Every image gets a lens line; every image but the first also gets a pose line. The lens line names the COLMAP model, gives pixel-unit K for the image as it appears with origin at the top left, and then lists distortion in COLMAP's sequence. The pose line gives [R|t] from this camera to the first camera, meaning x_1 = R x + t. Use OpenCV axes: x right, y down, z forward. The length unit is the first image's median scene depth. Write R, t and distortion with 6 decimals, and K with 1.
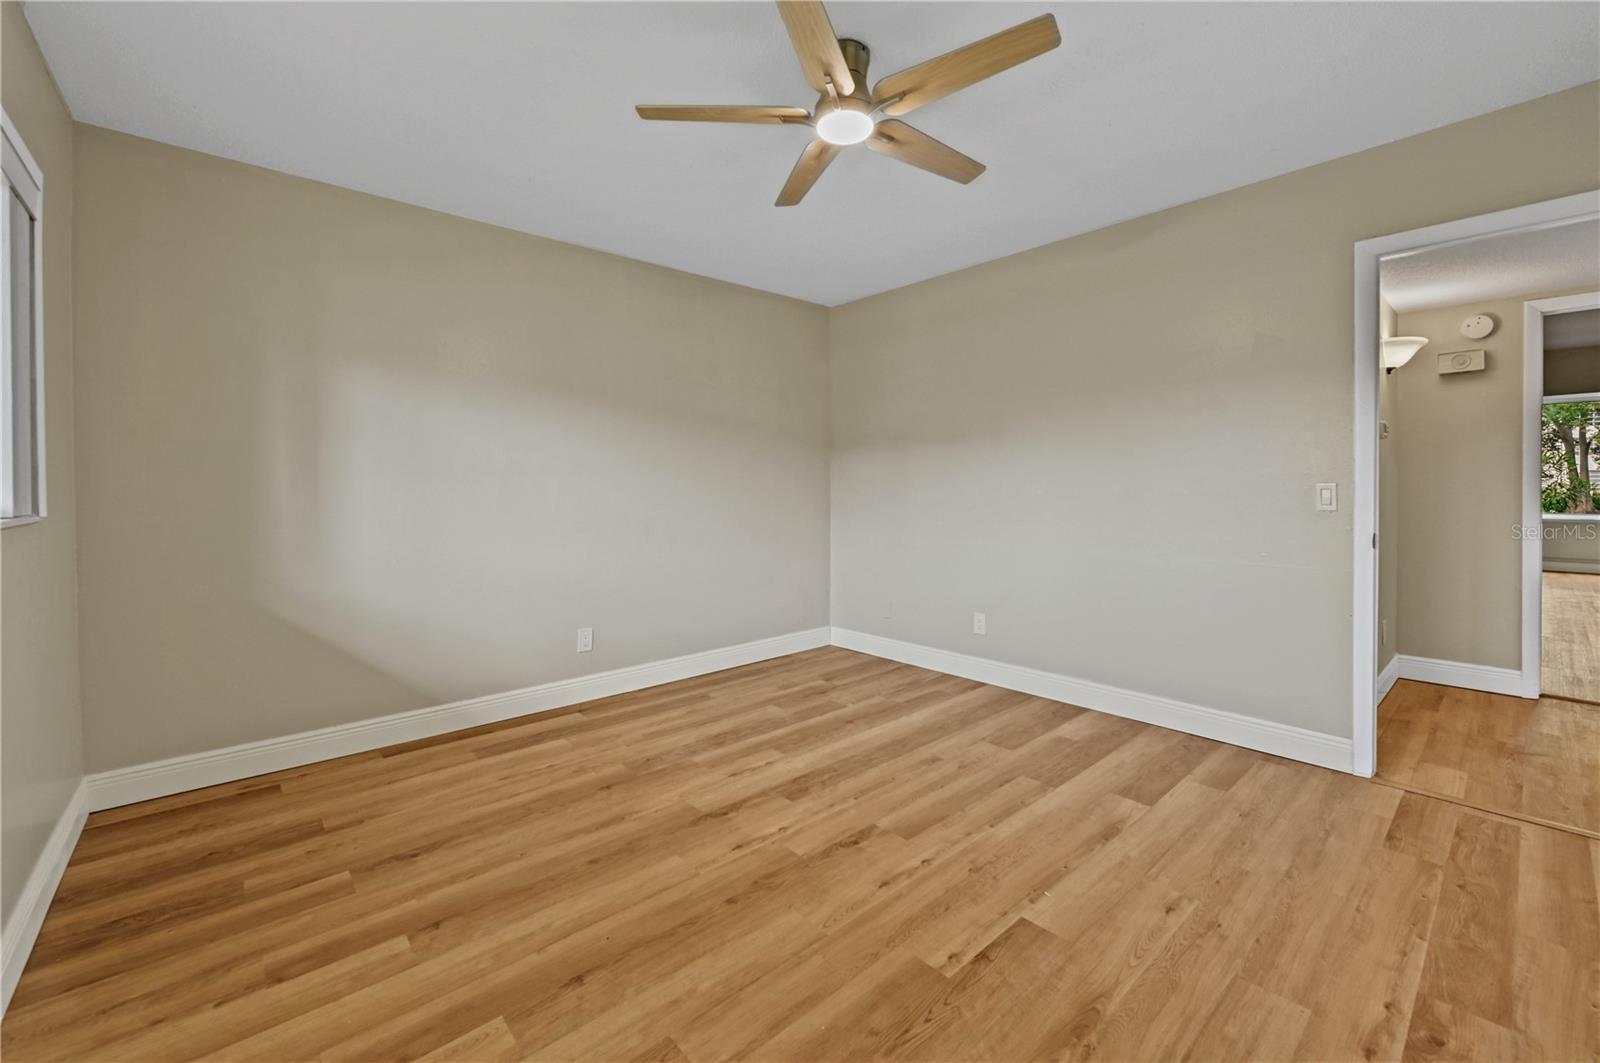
lens RADIAL K [[665.0, 0, 819.2], [0, 665.0, 481.5], [0, 0, 1]] dist [0.000440, -0.001628]
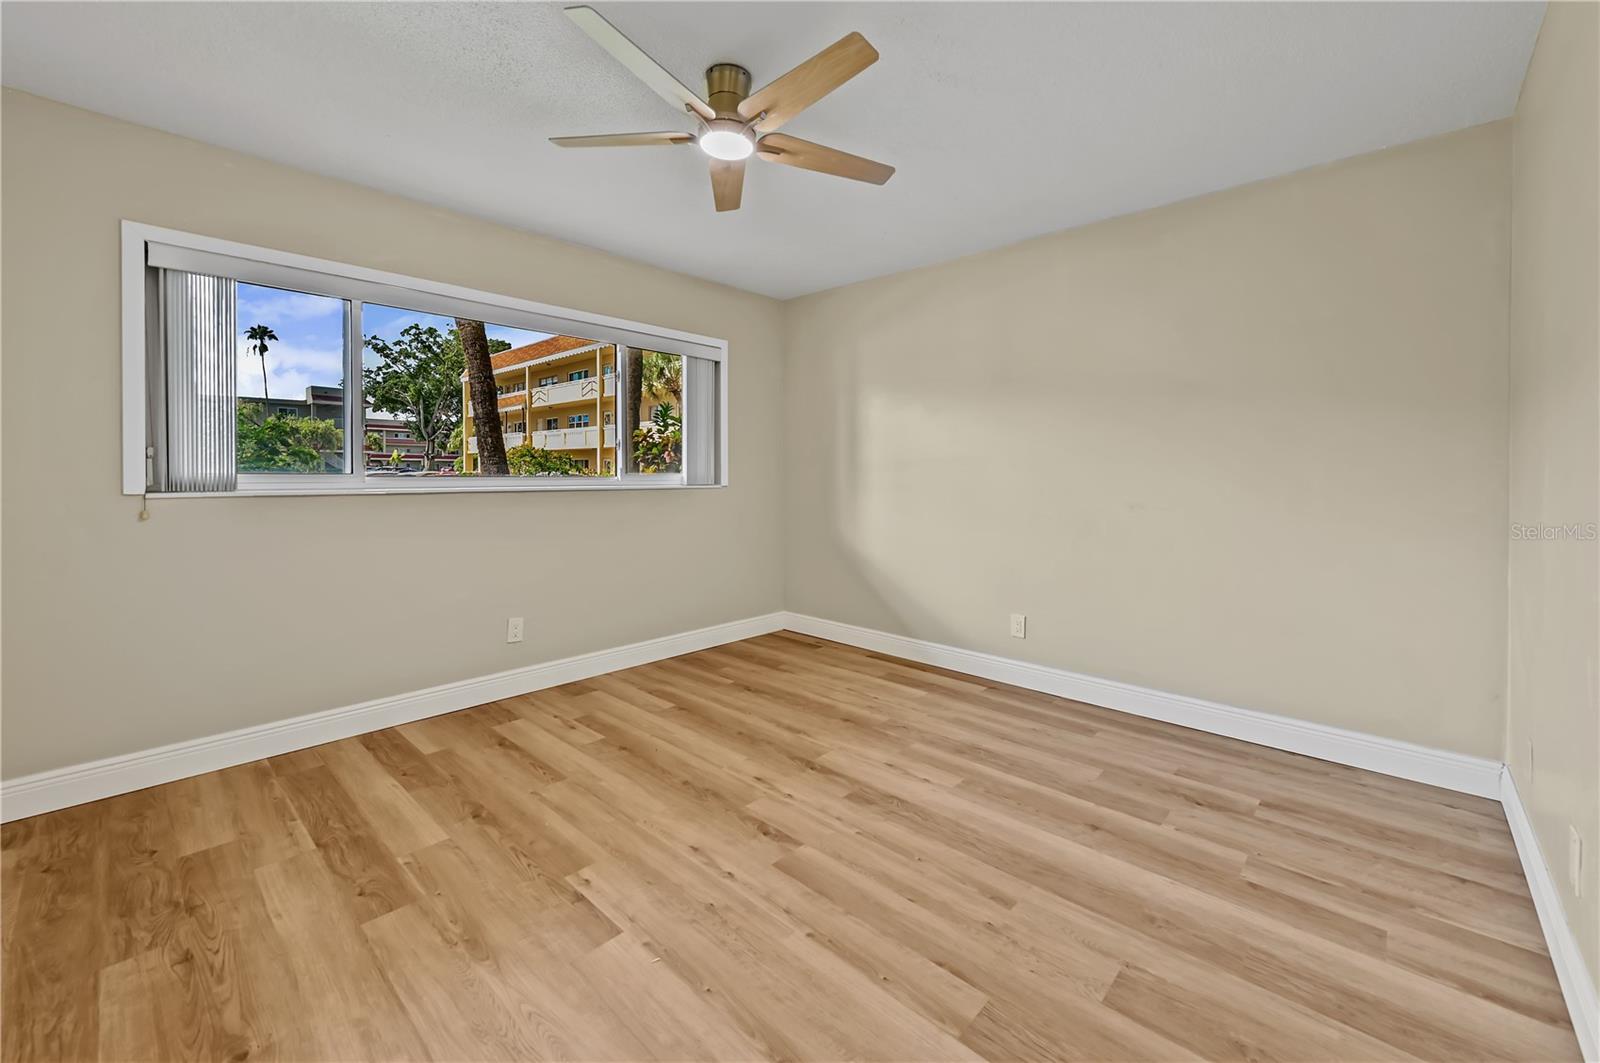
lens RADIAL K [[665.0, 0, 806.7], [0, 665.0, 475.7], [0, 0, 1]] dist [0.000440, -0.001628]
pose [[0.062416, 0.008642, -0.998013, 0.984104], [-0.003983, 0.999957, 0.008410, 0.001962], [0.998042, 0.003450, 0.062448, 0.941516]]
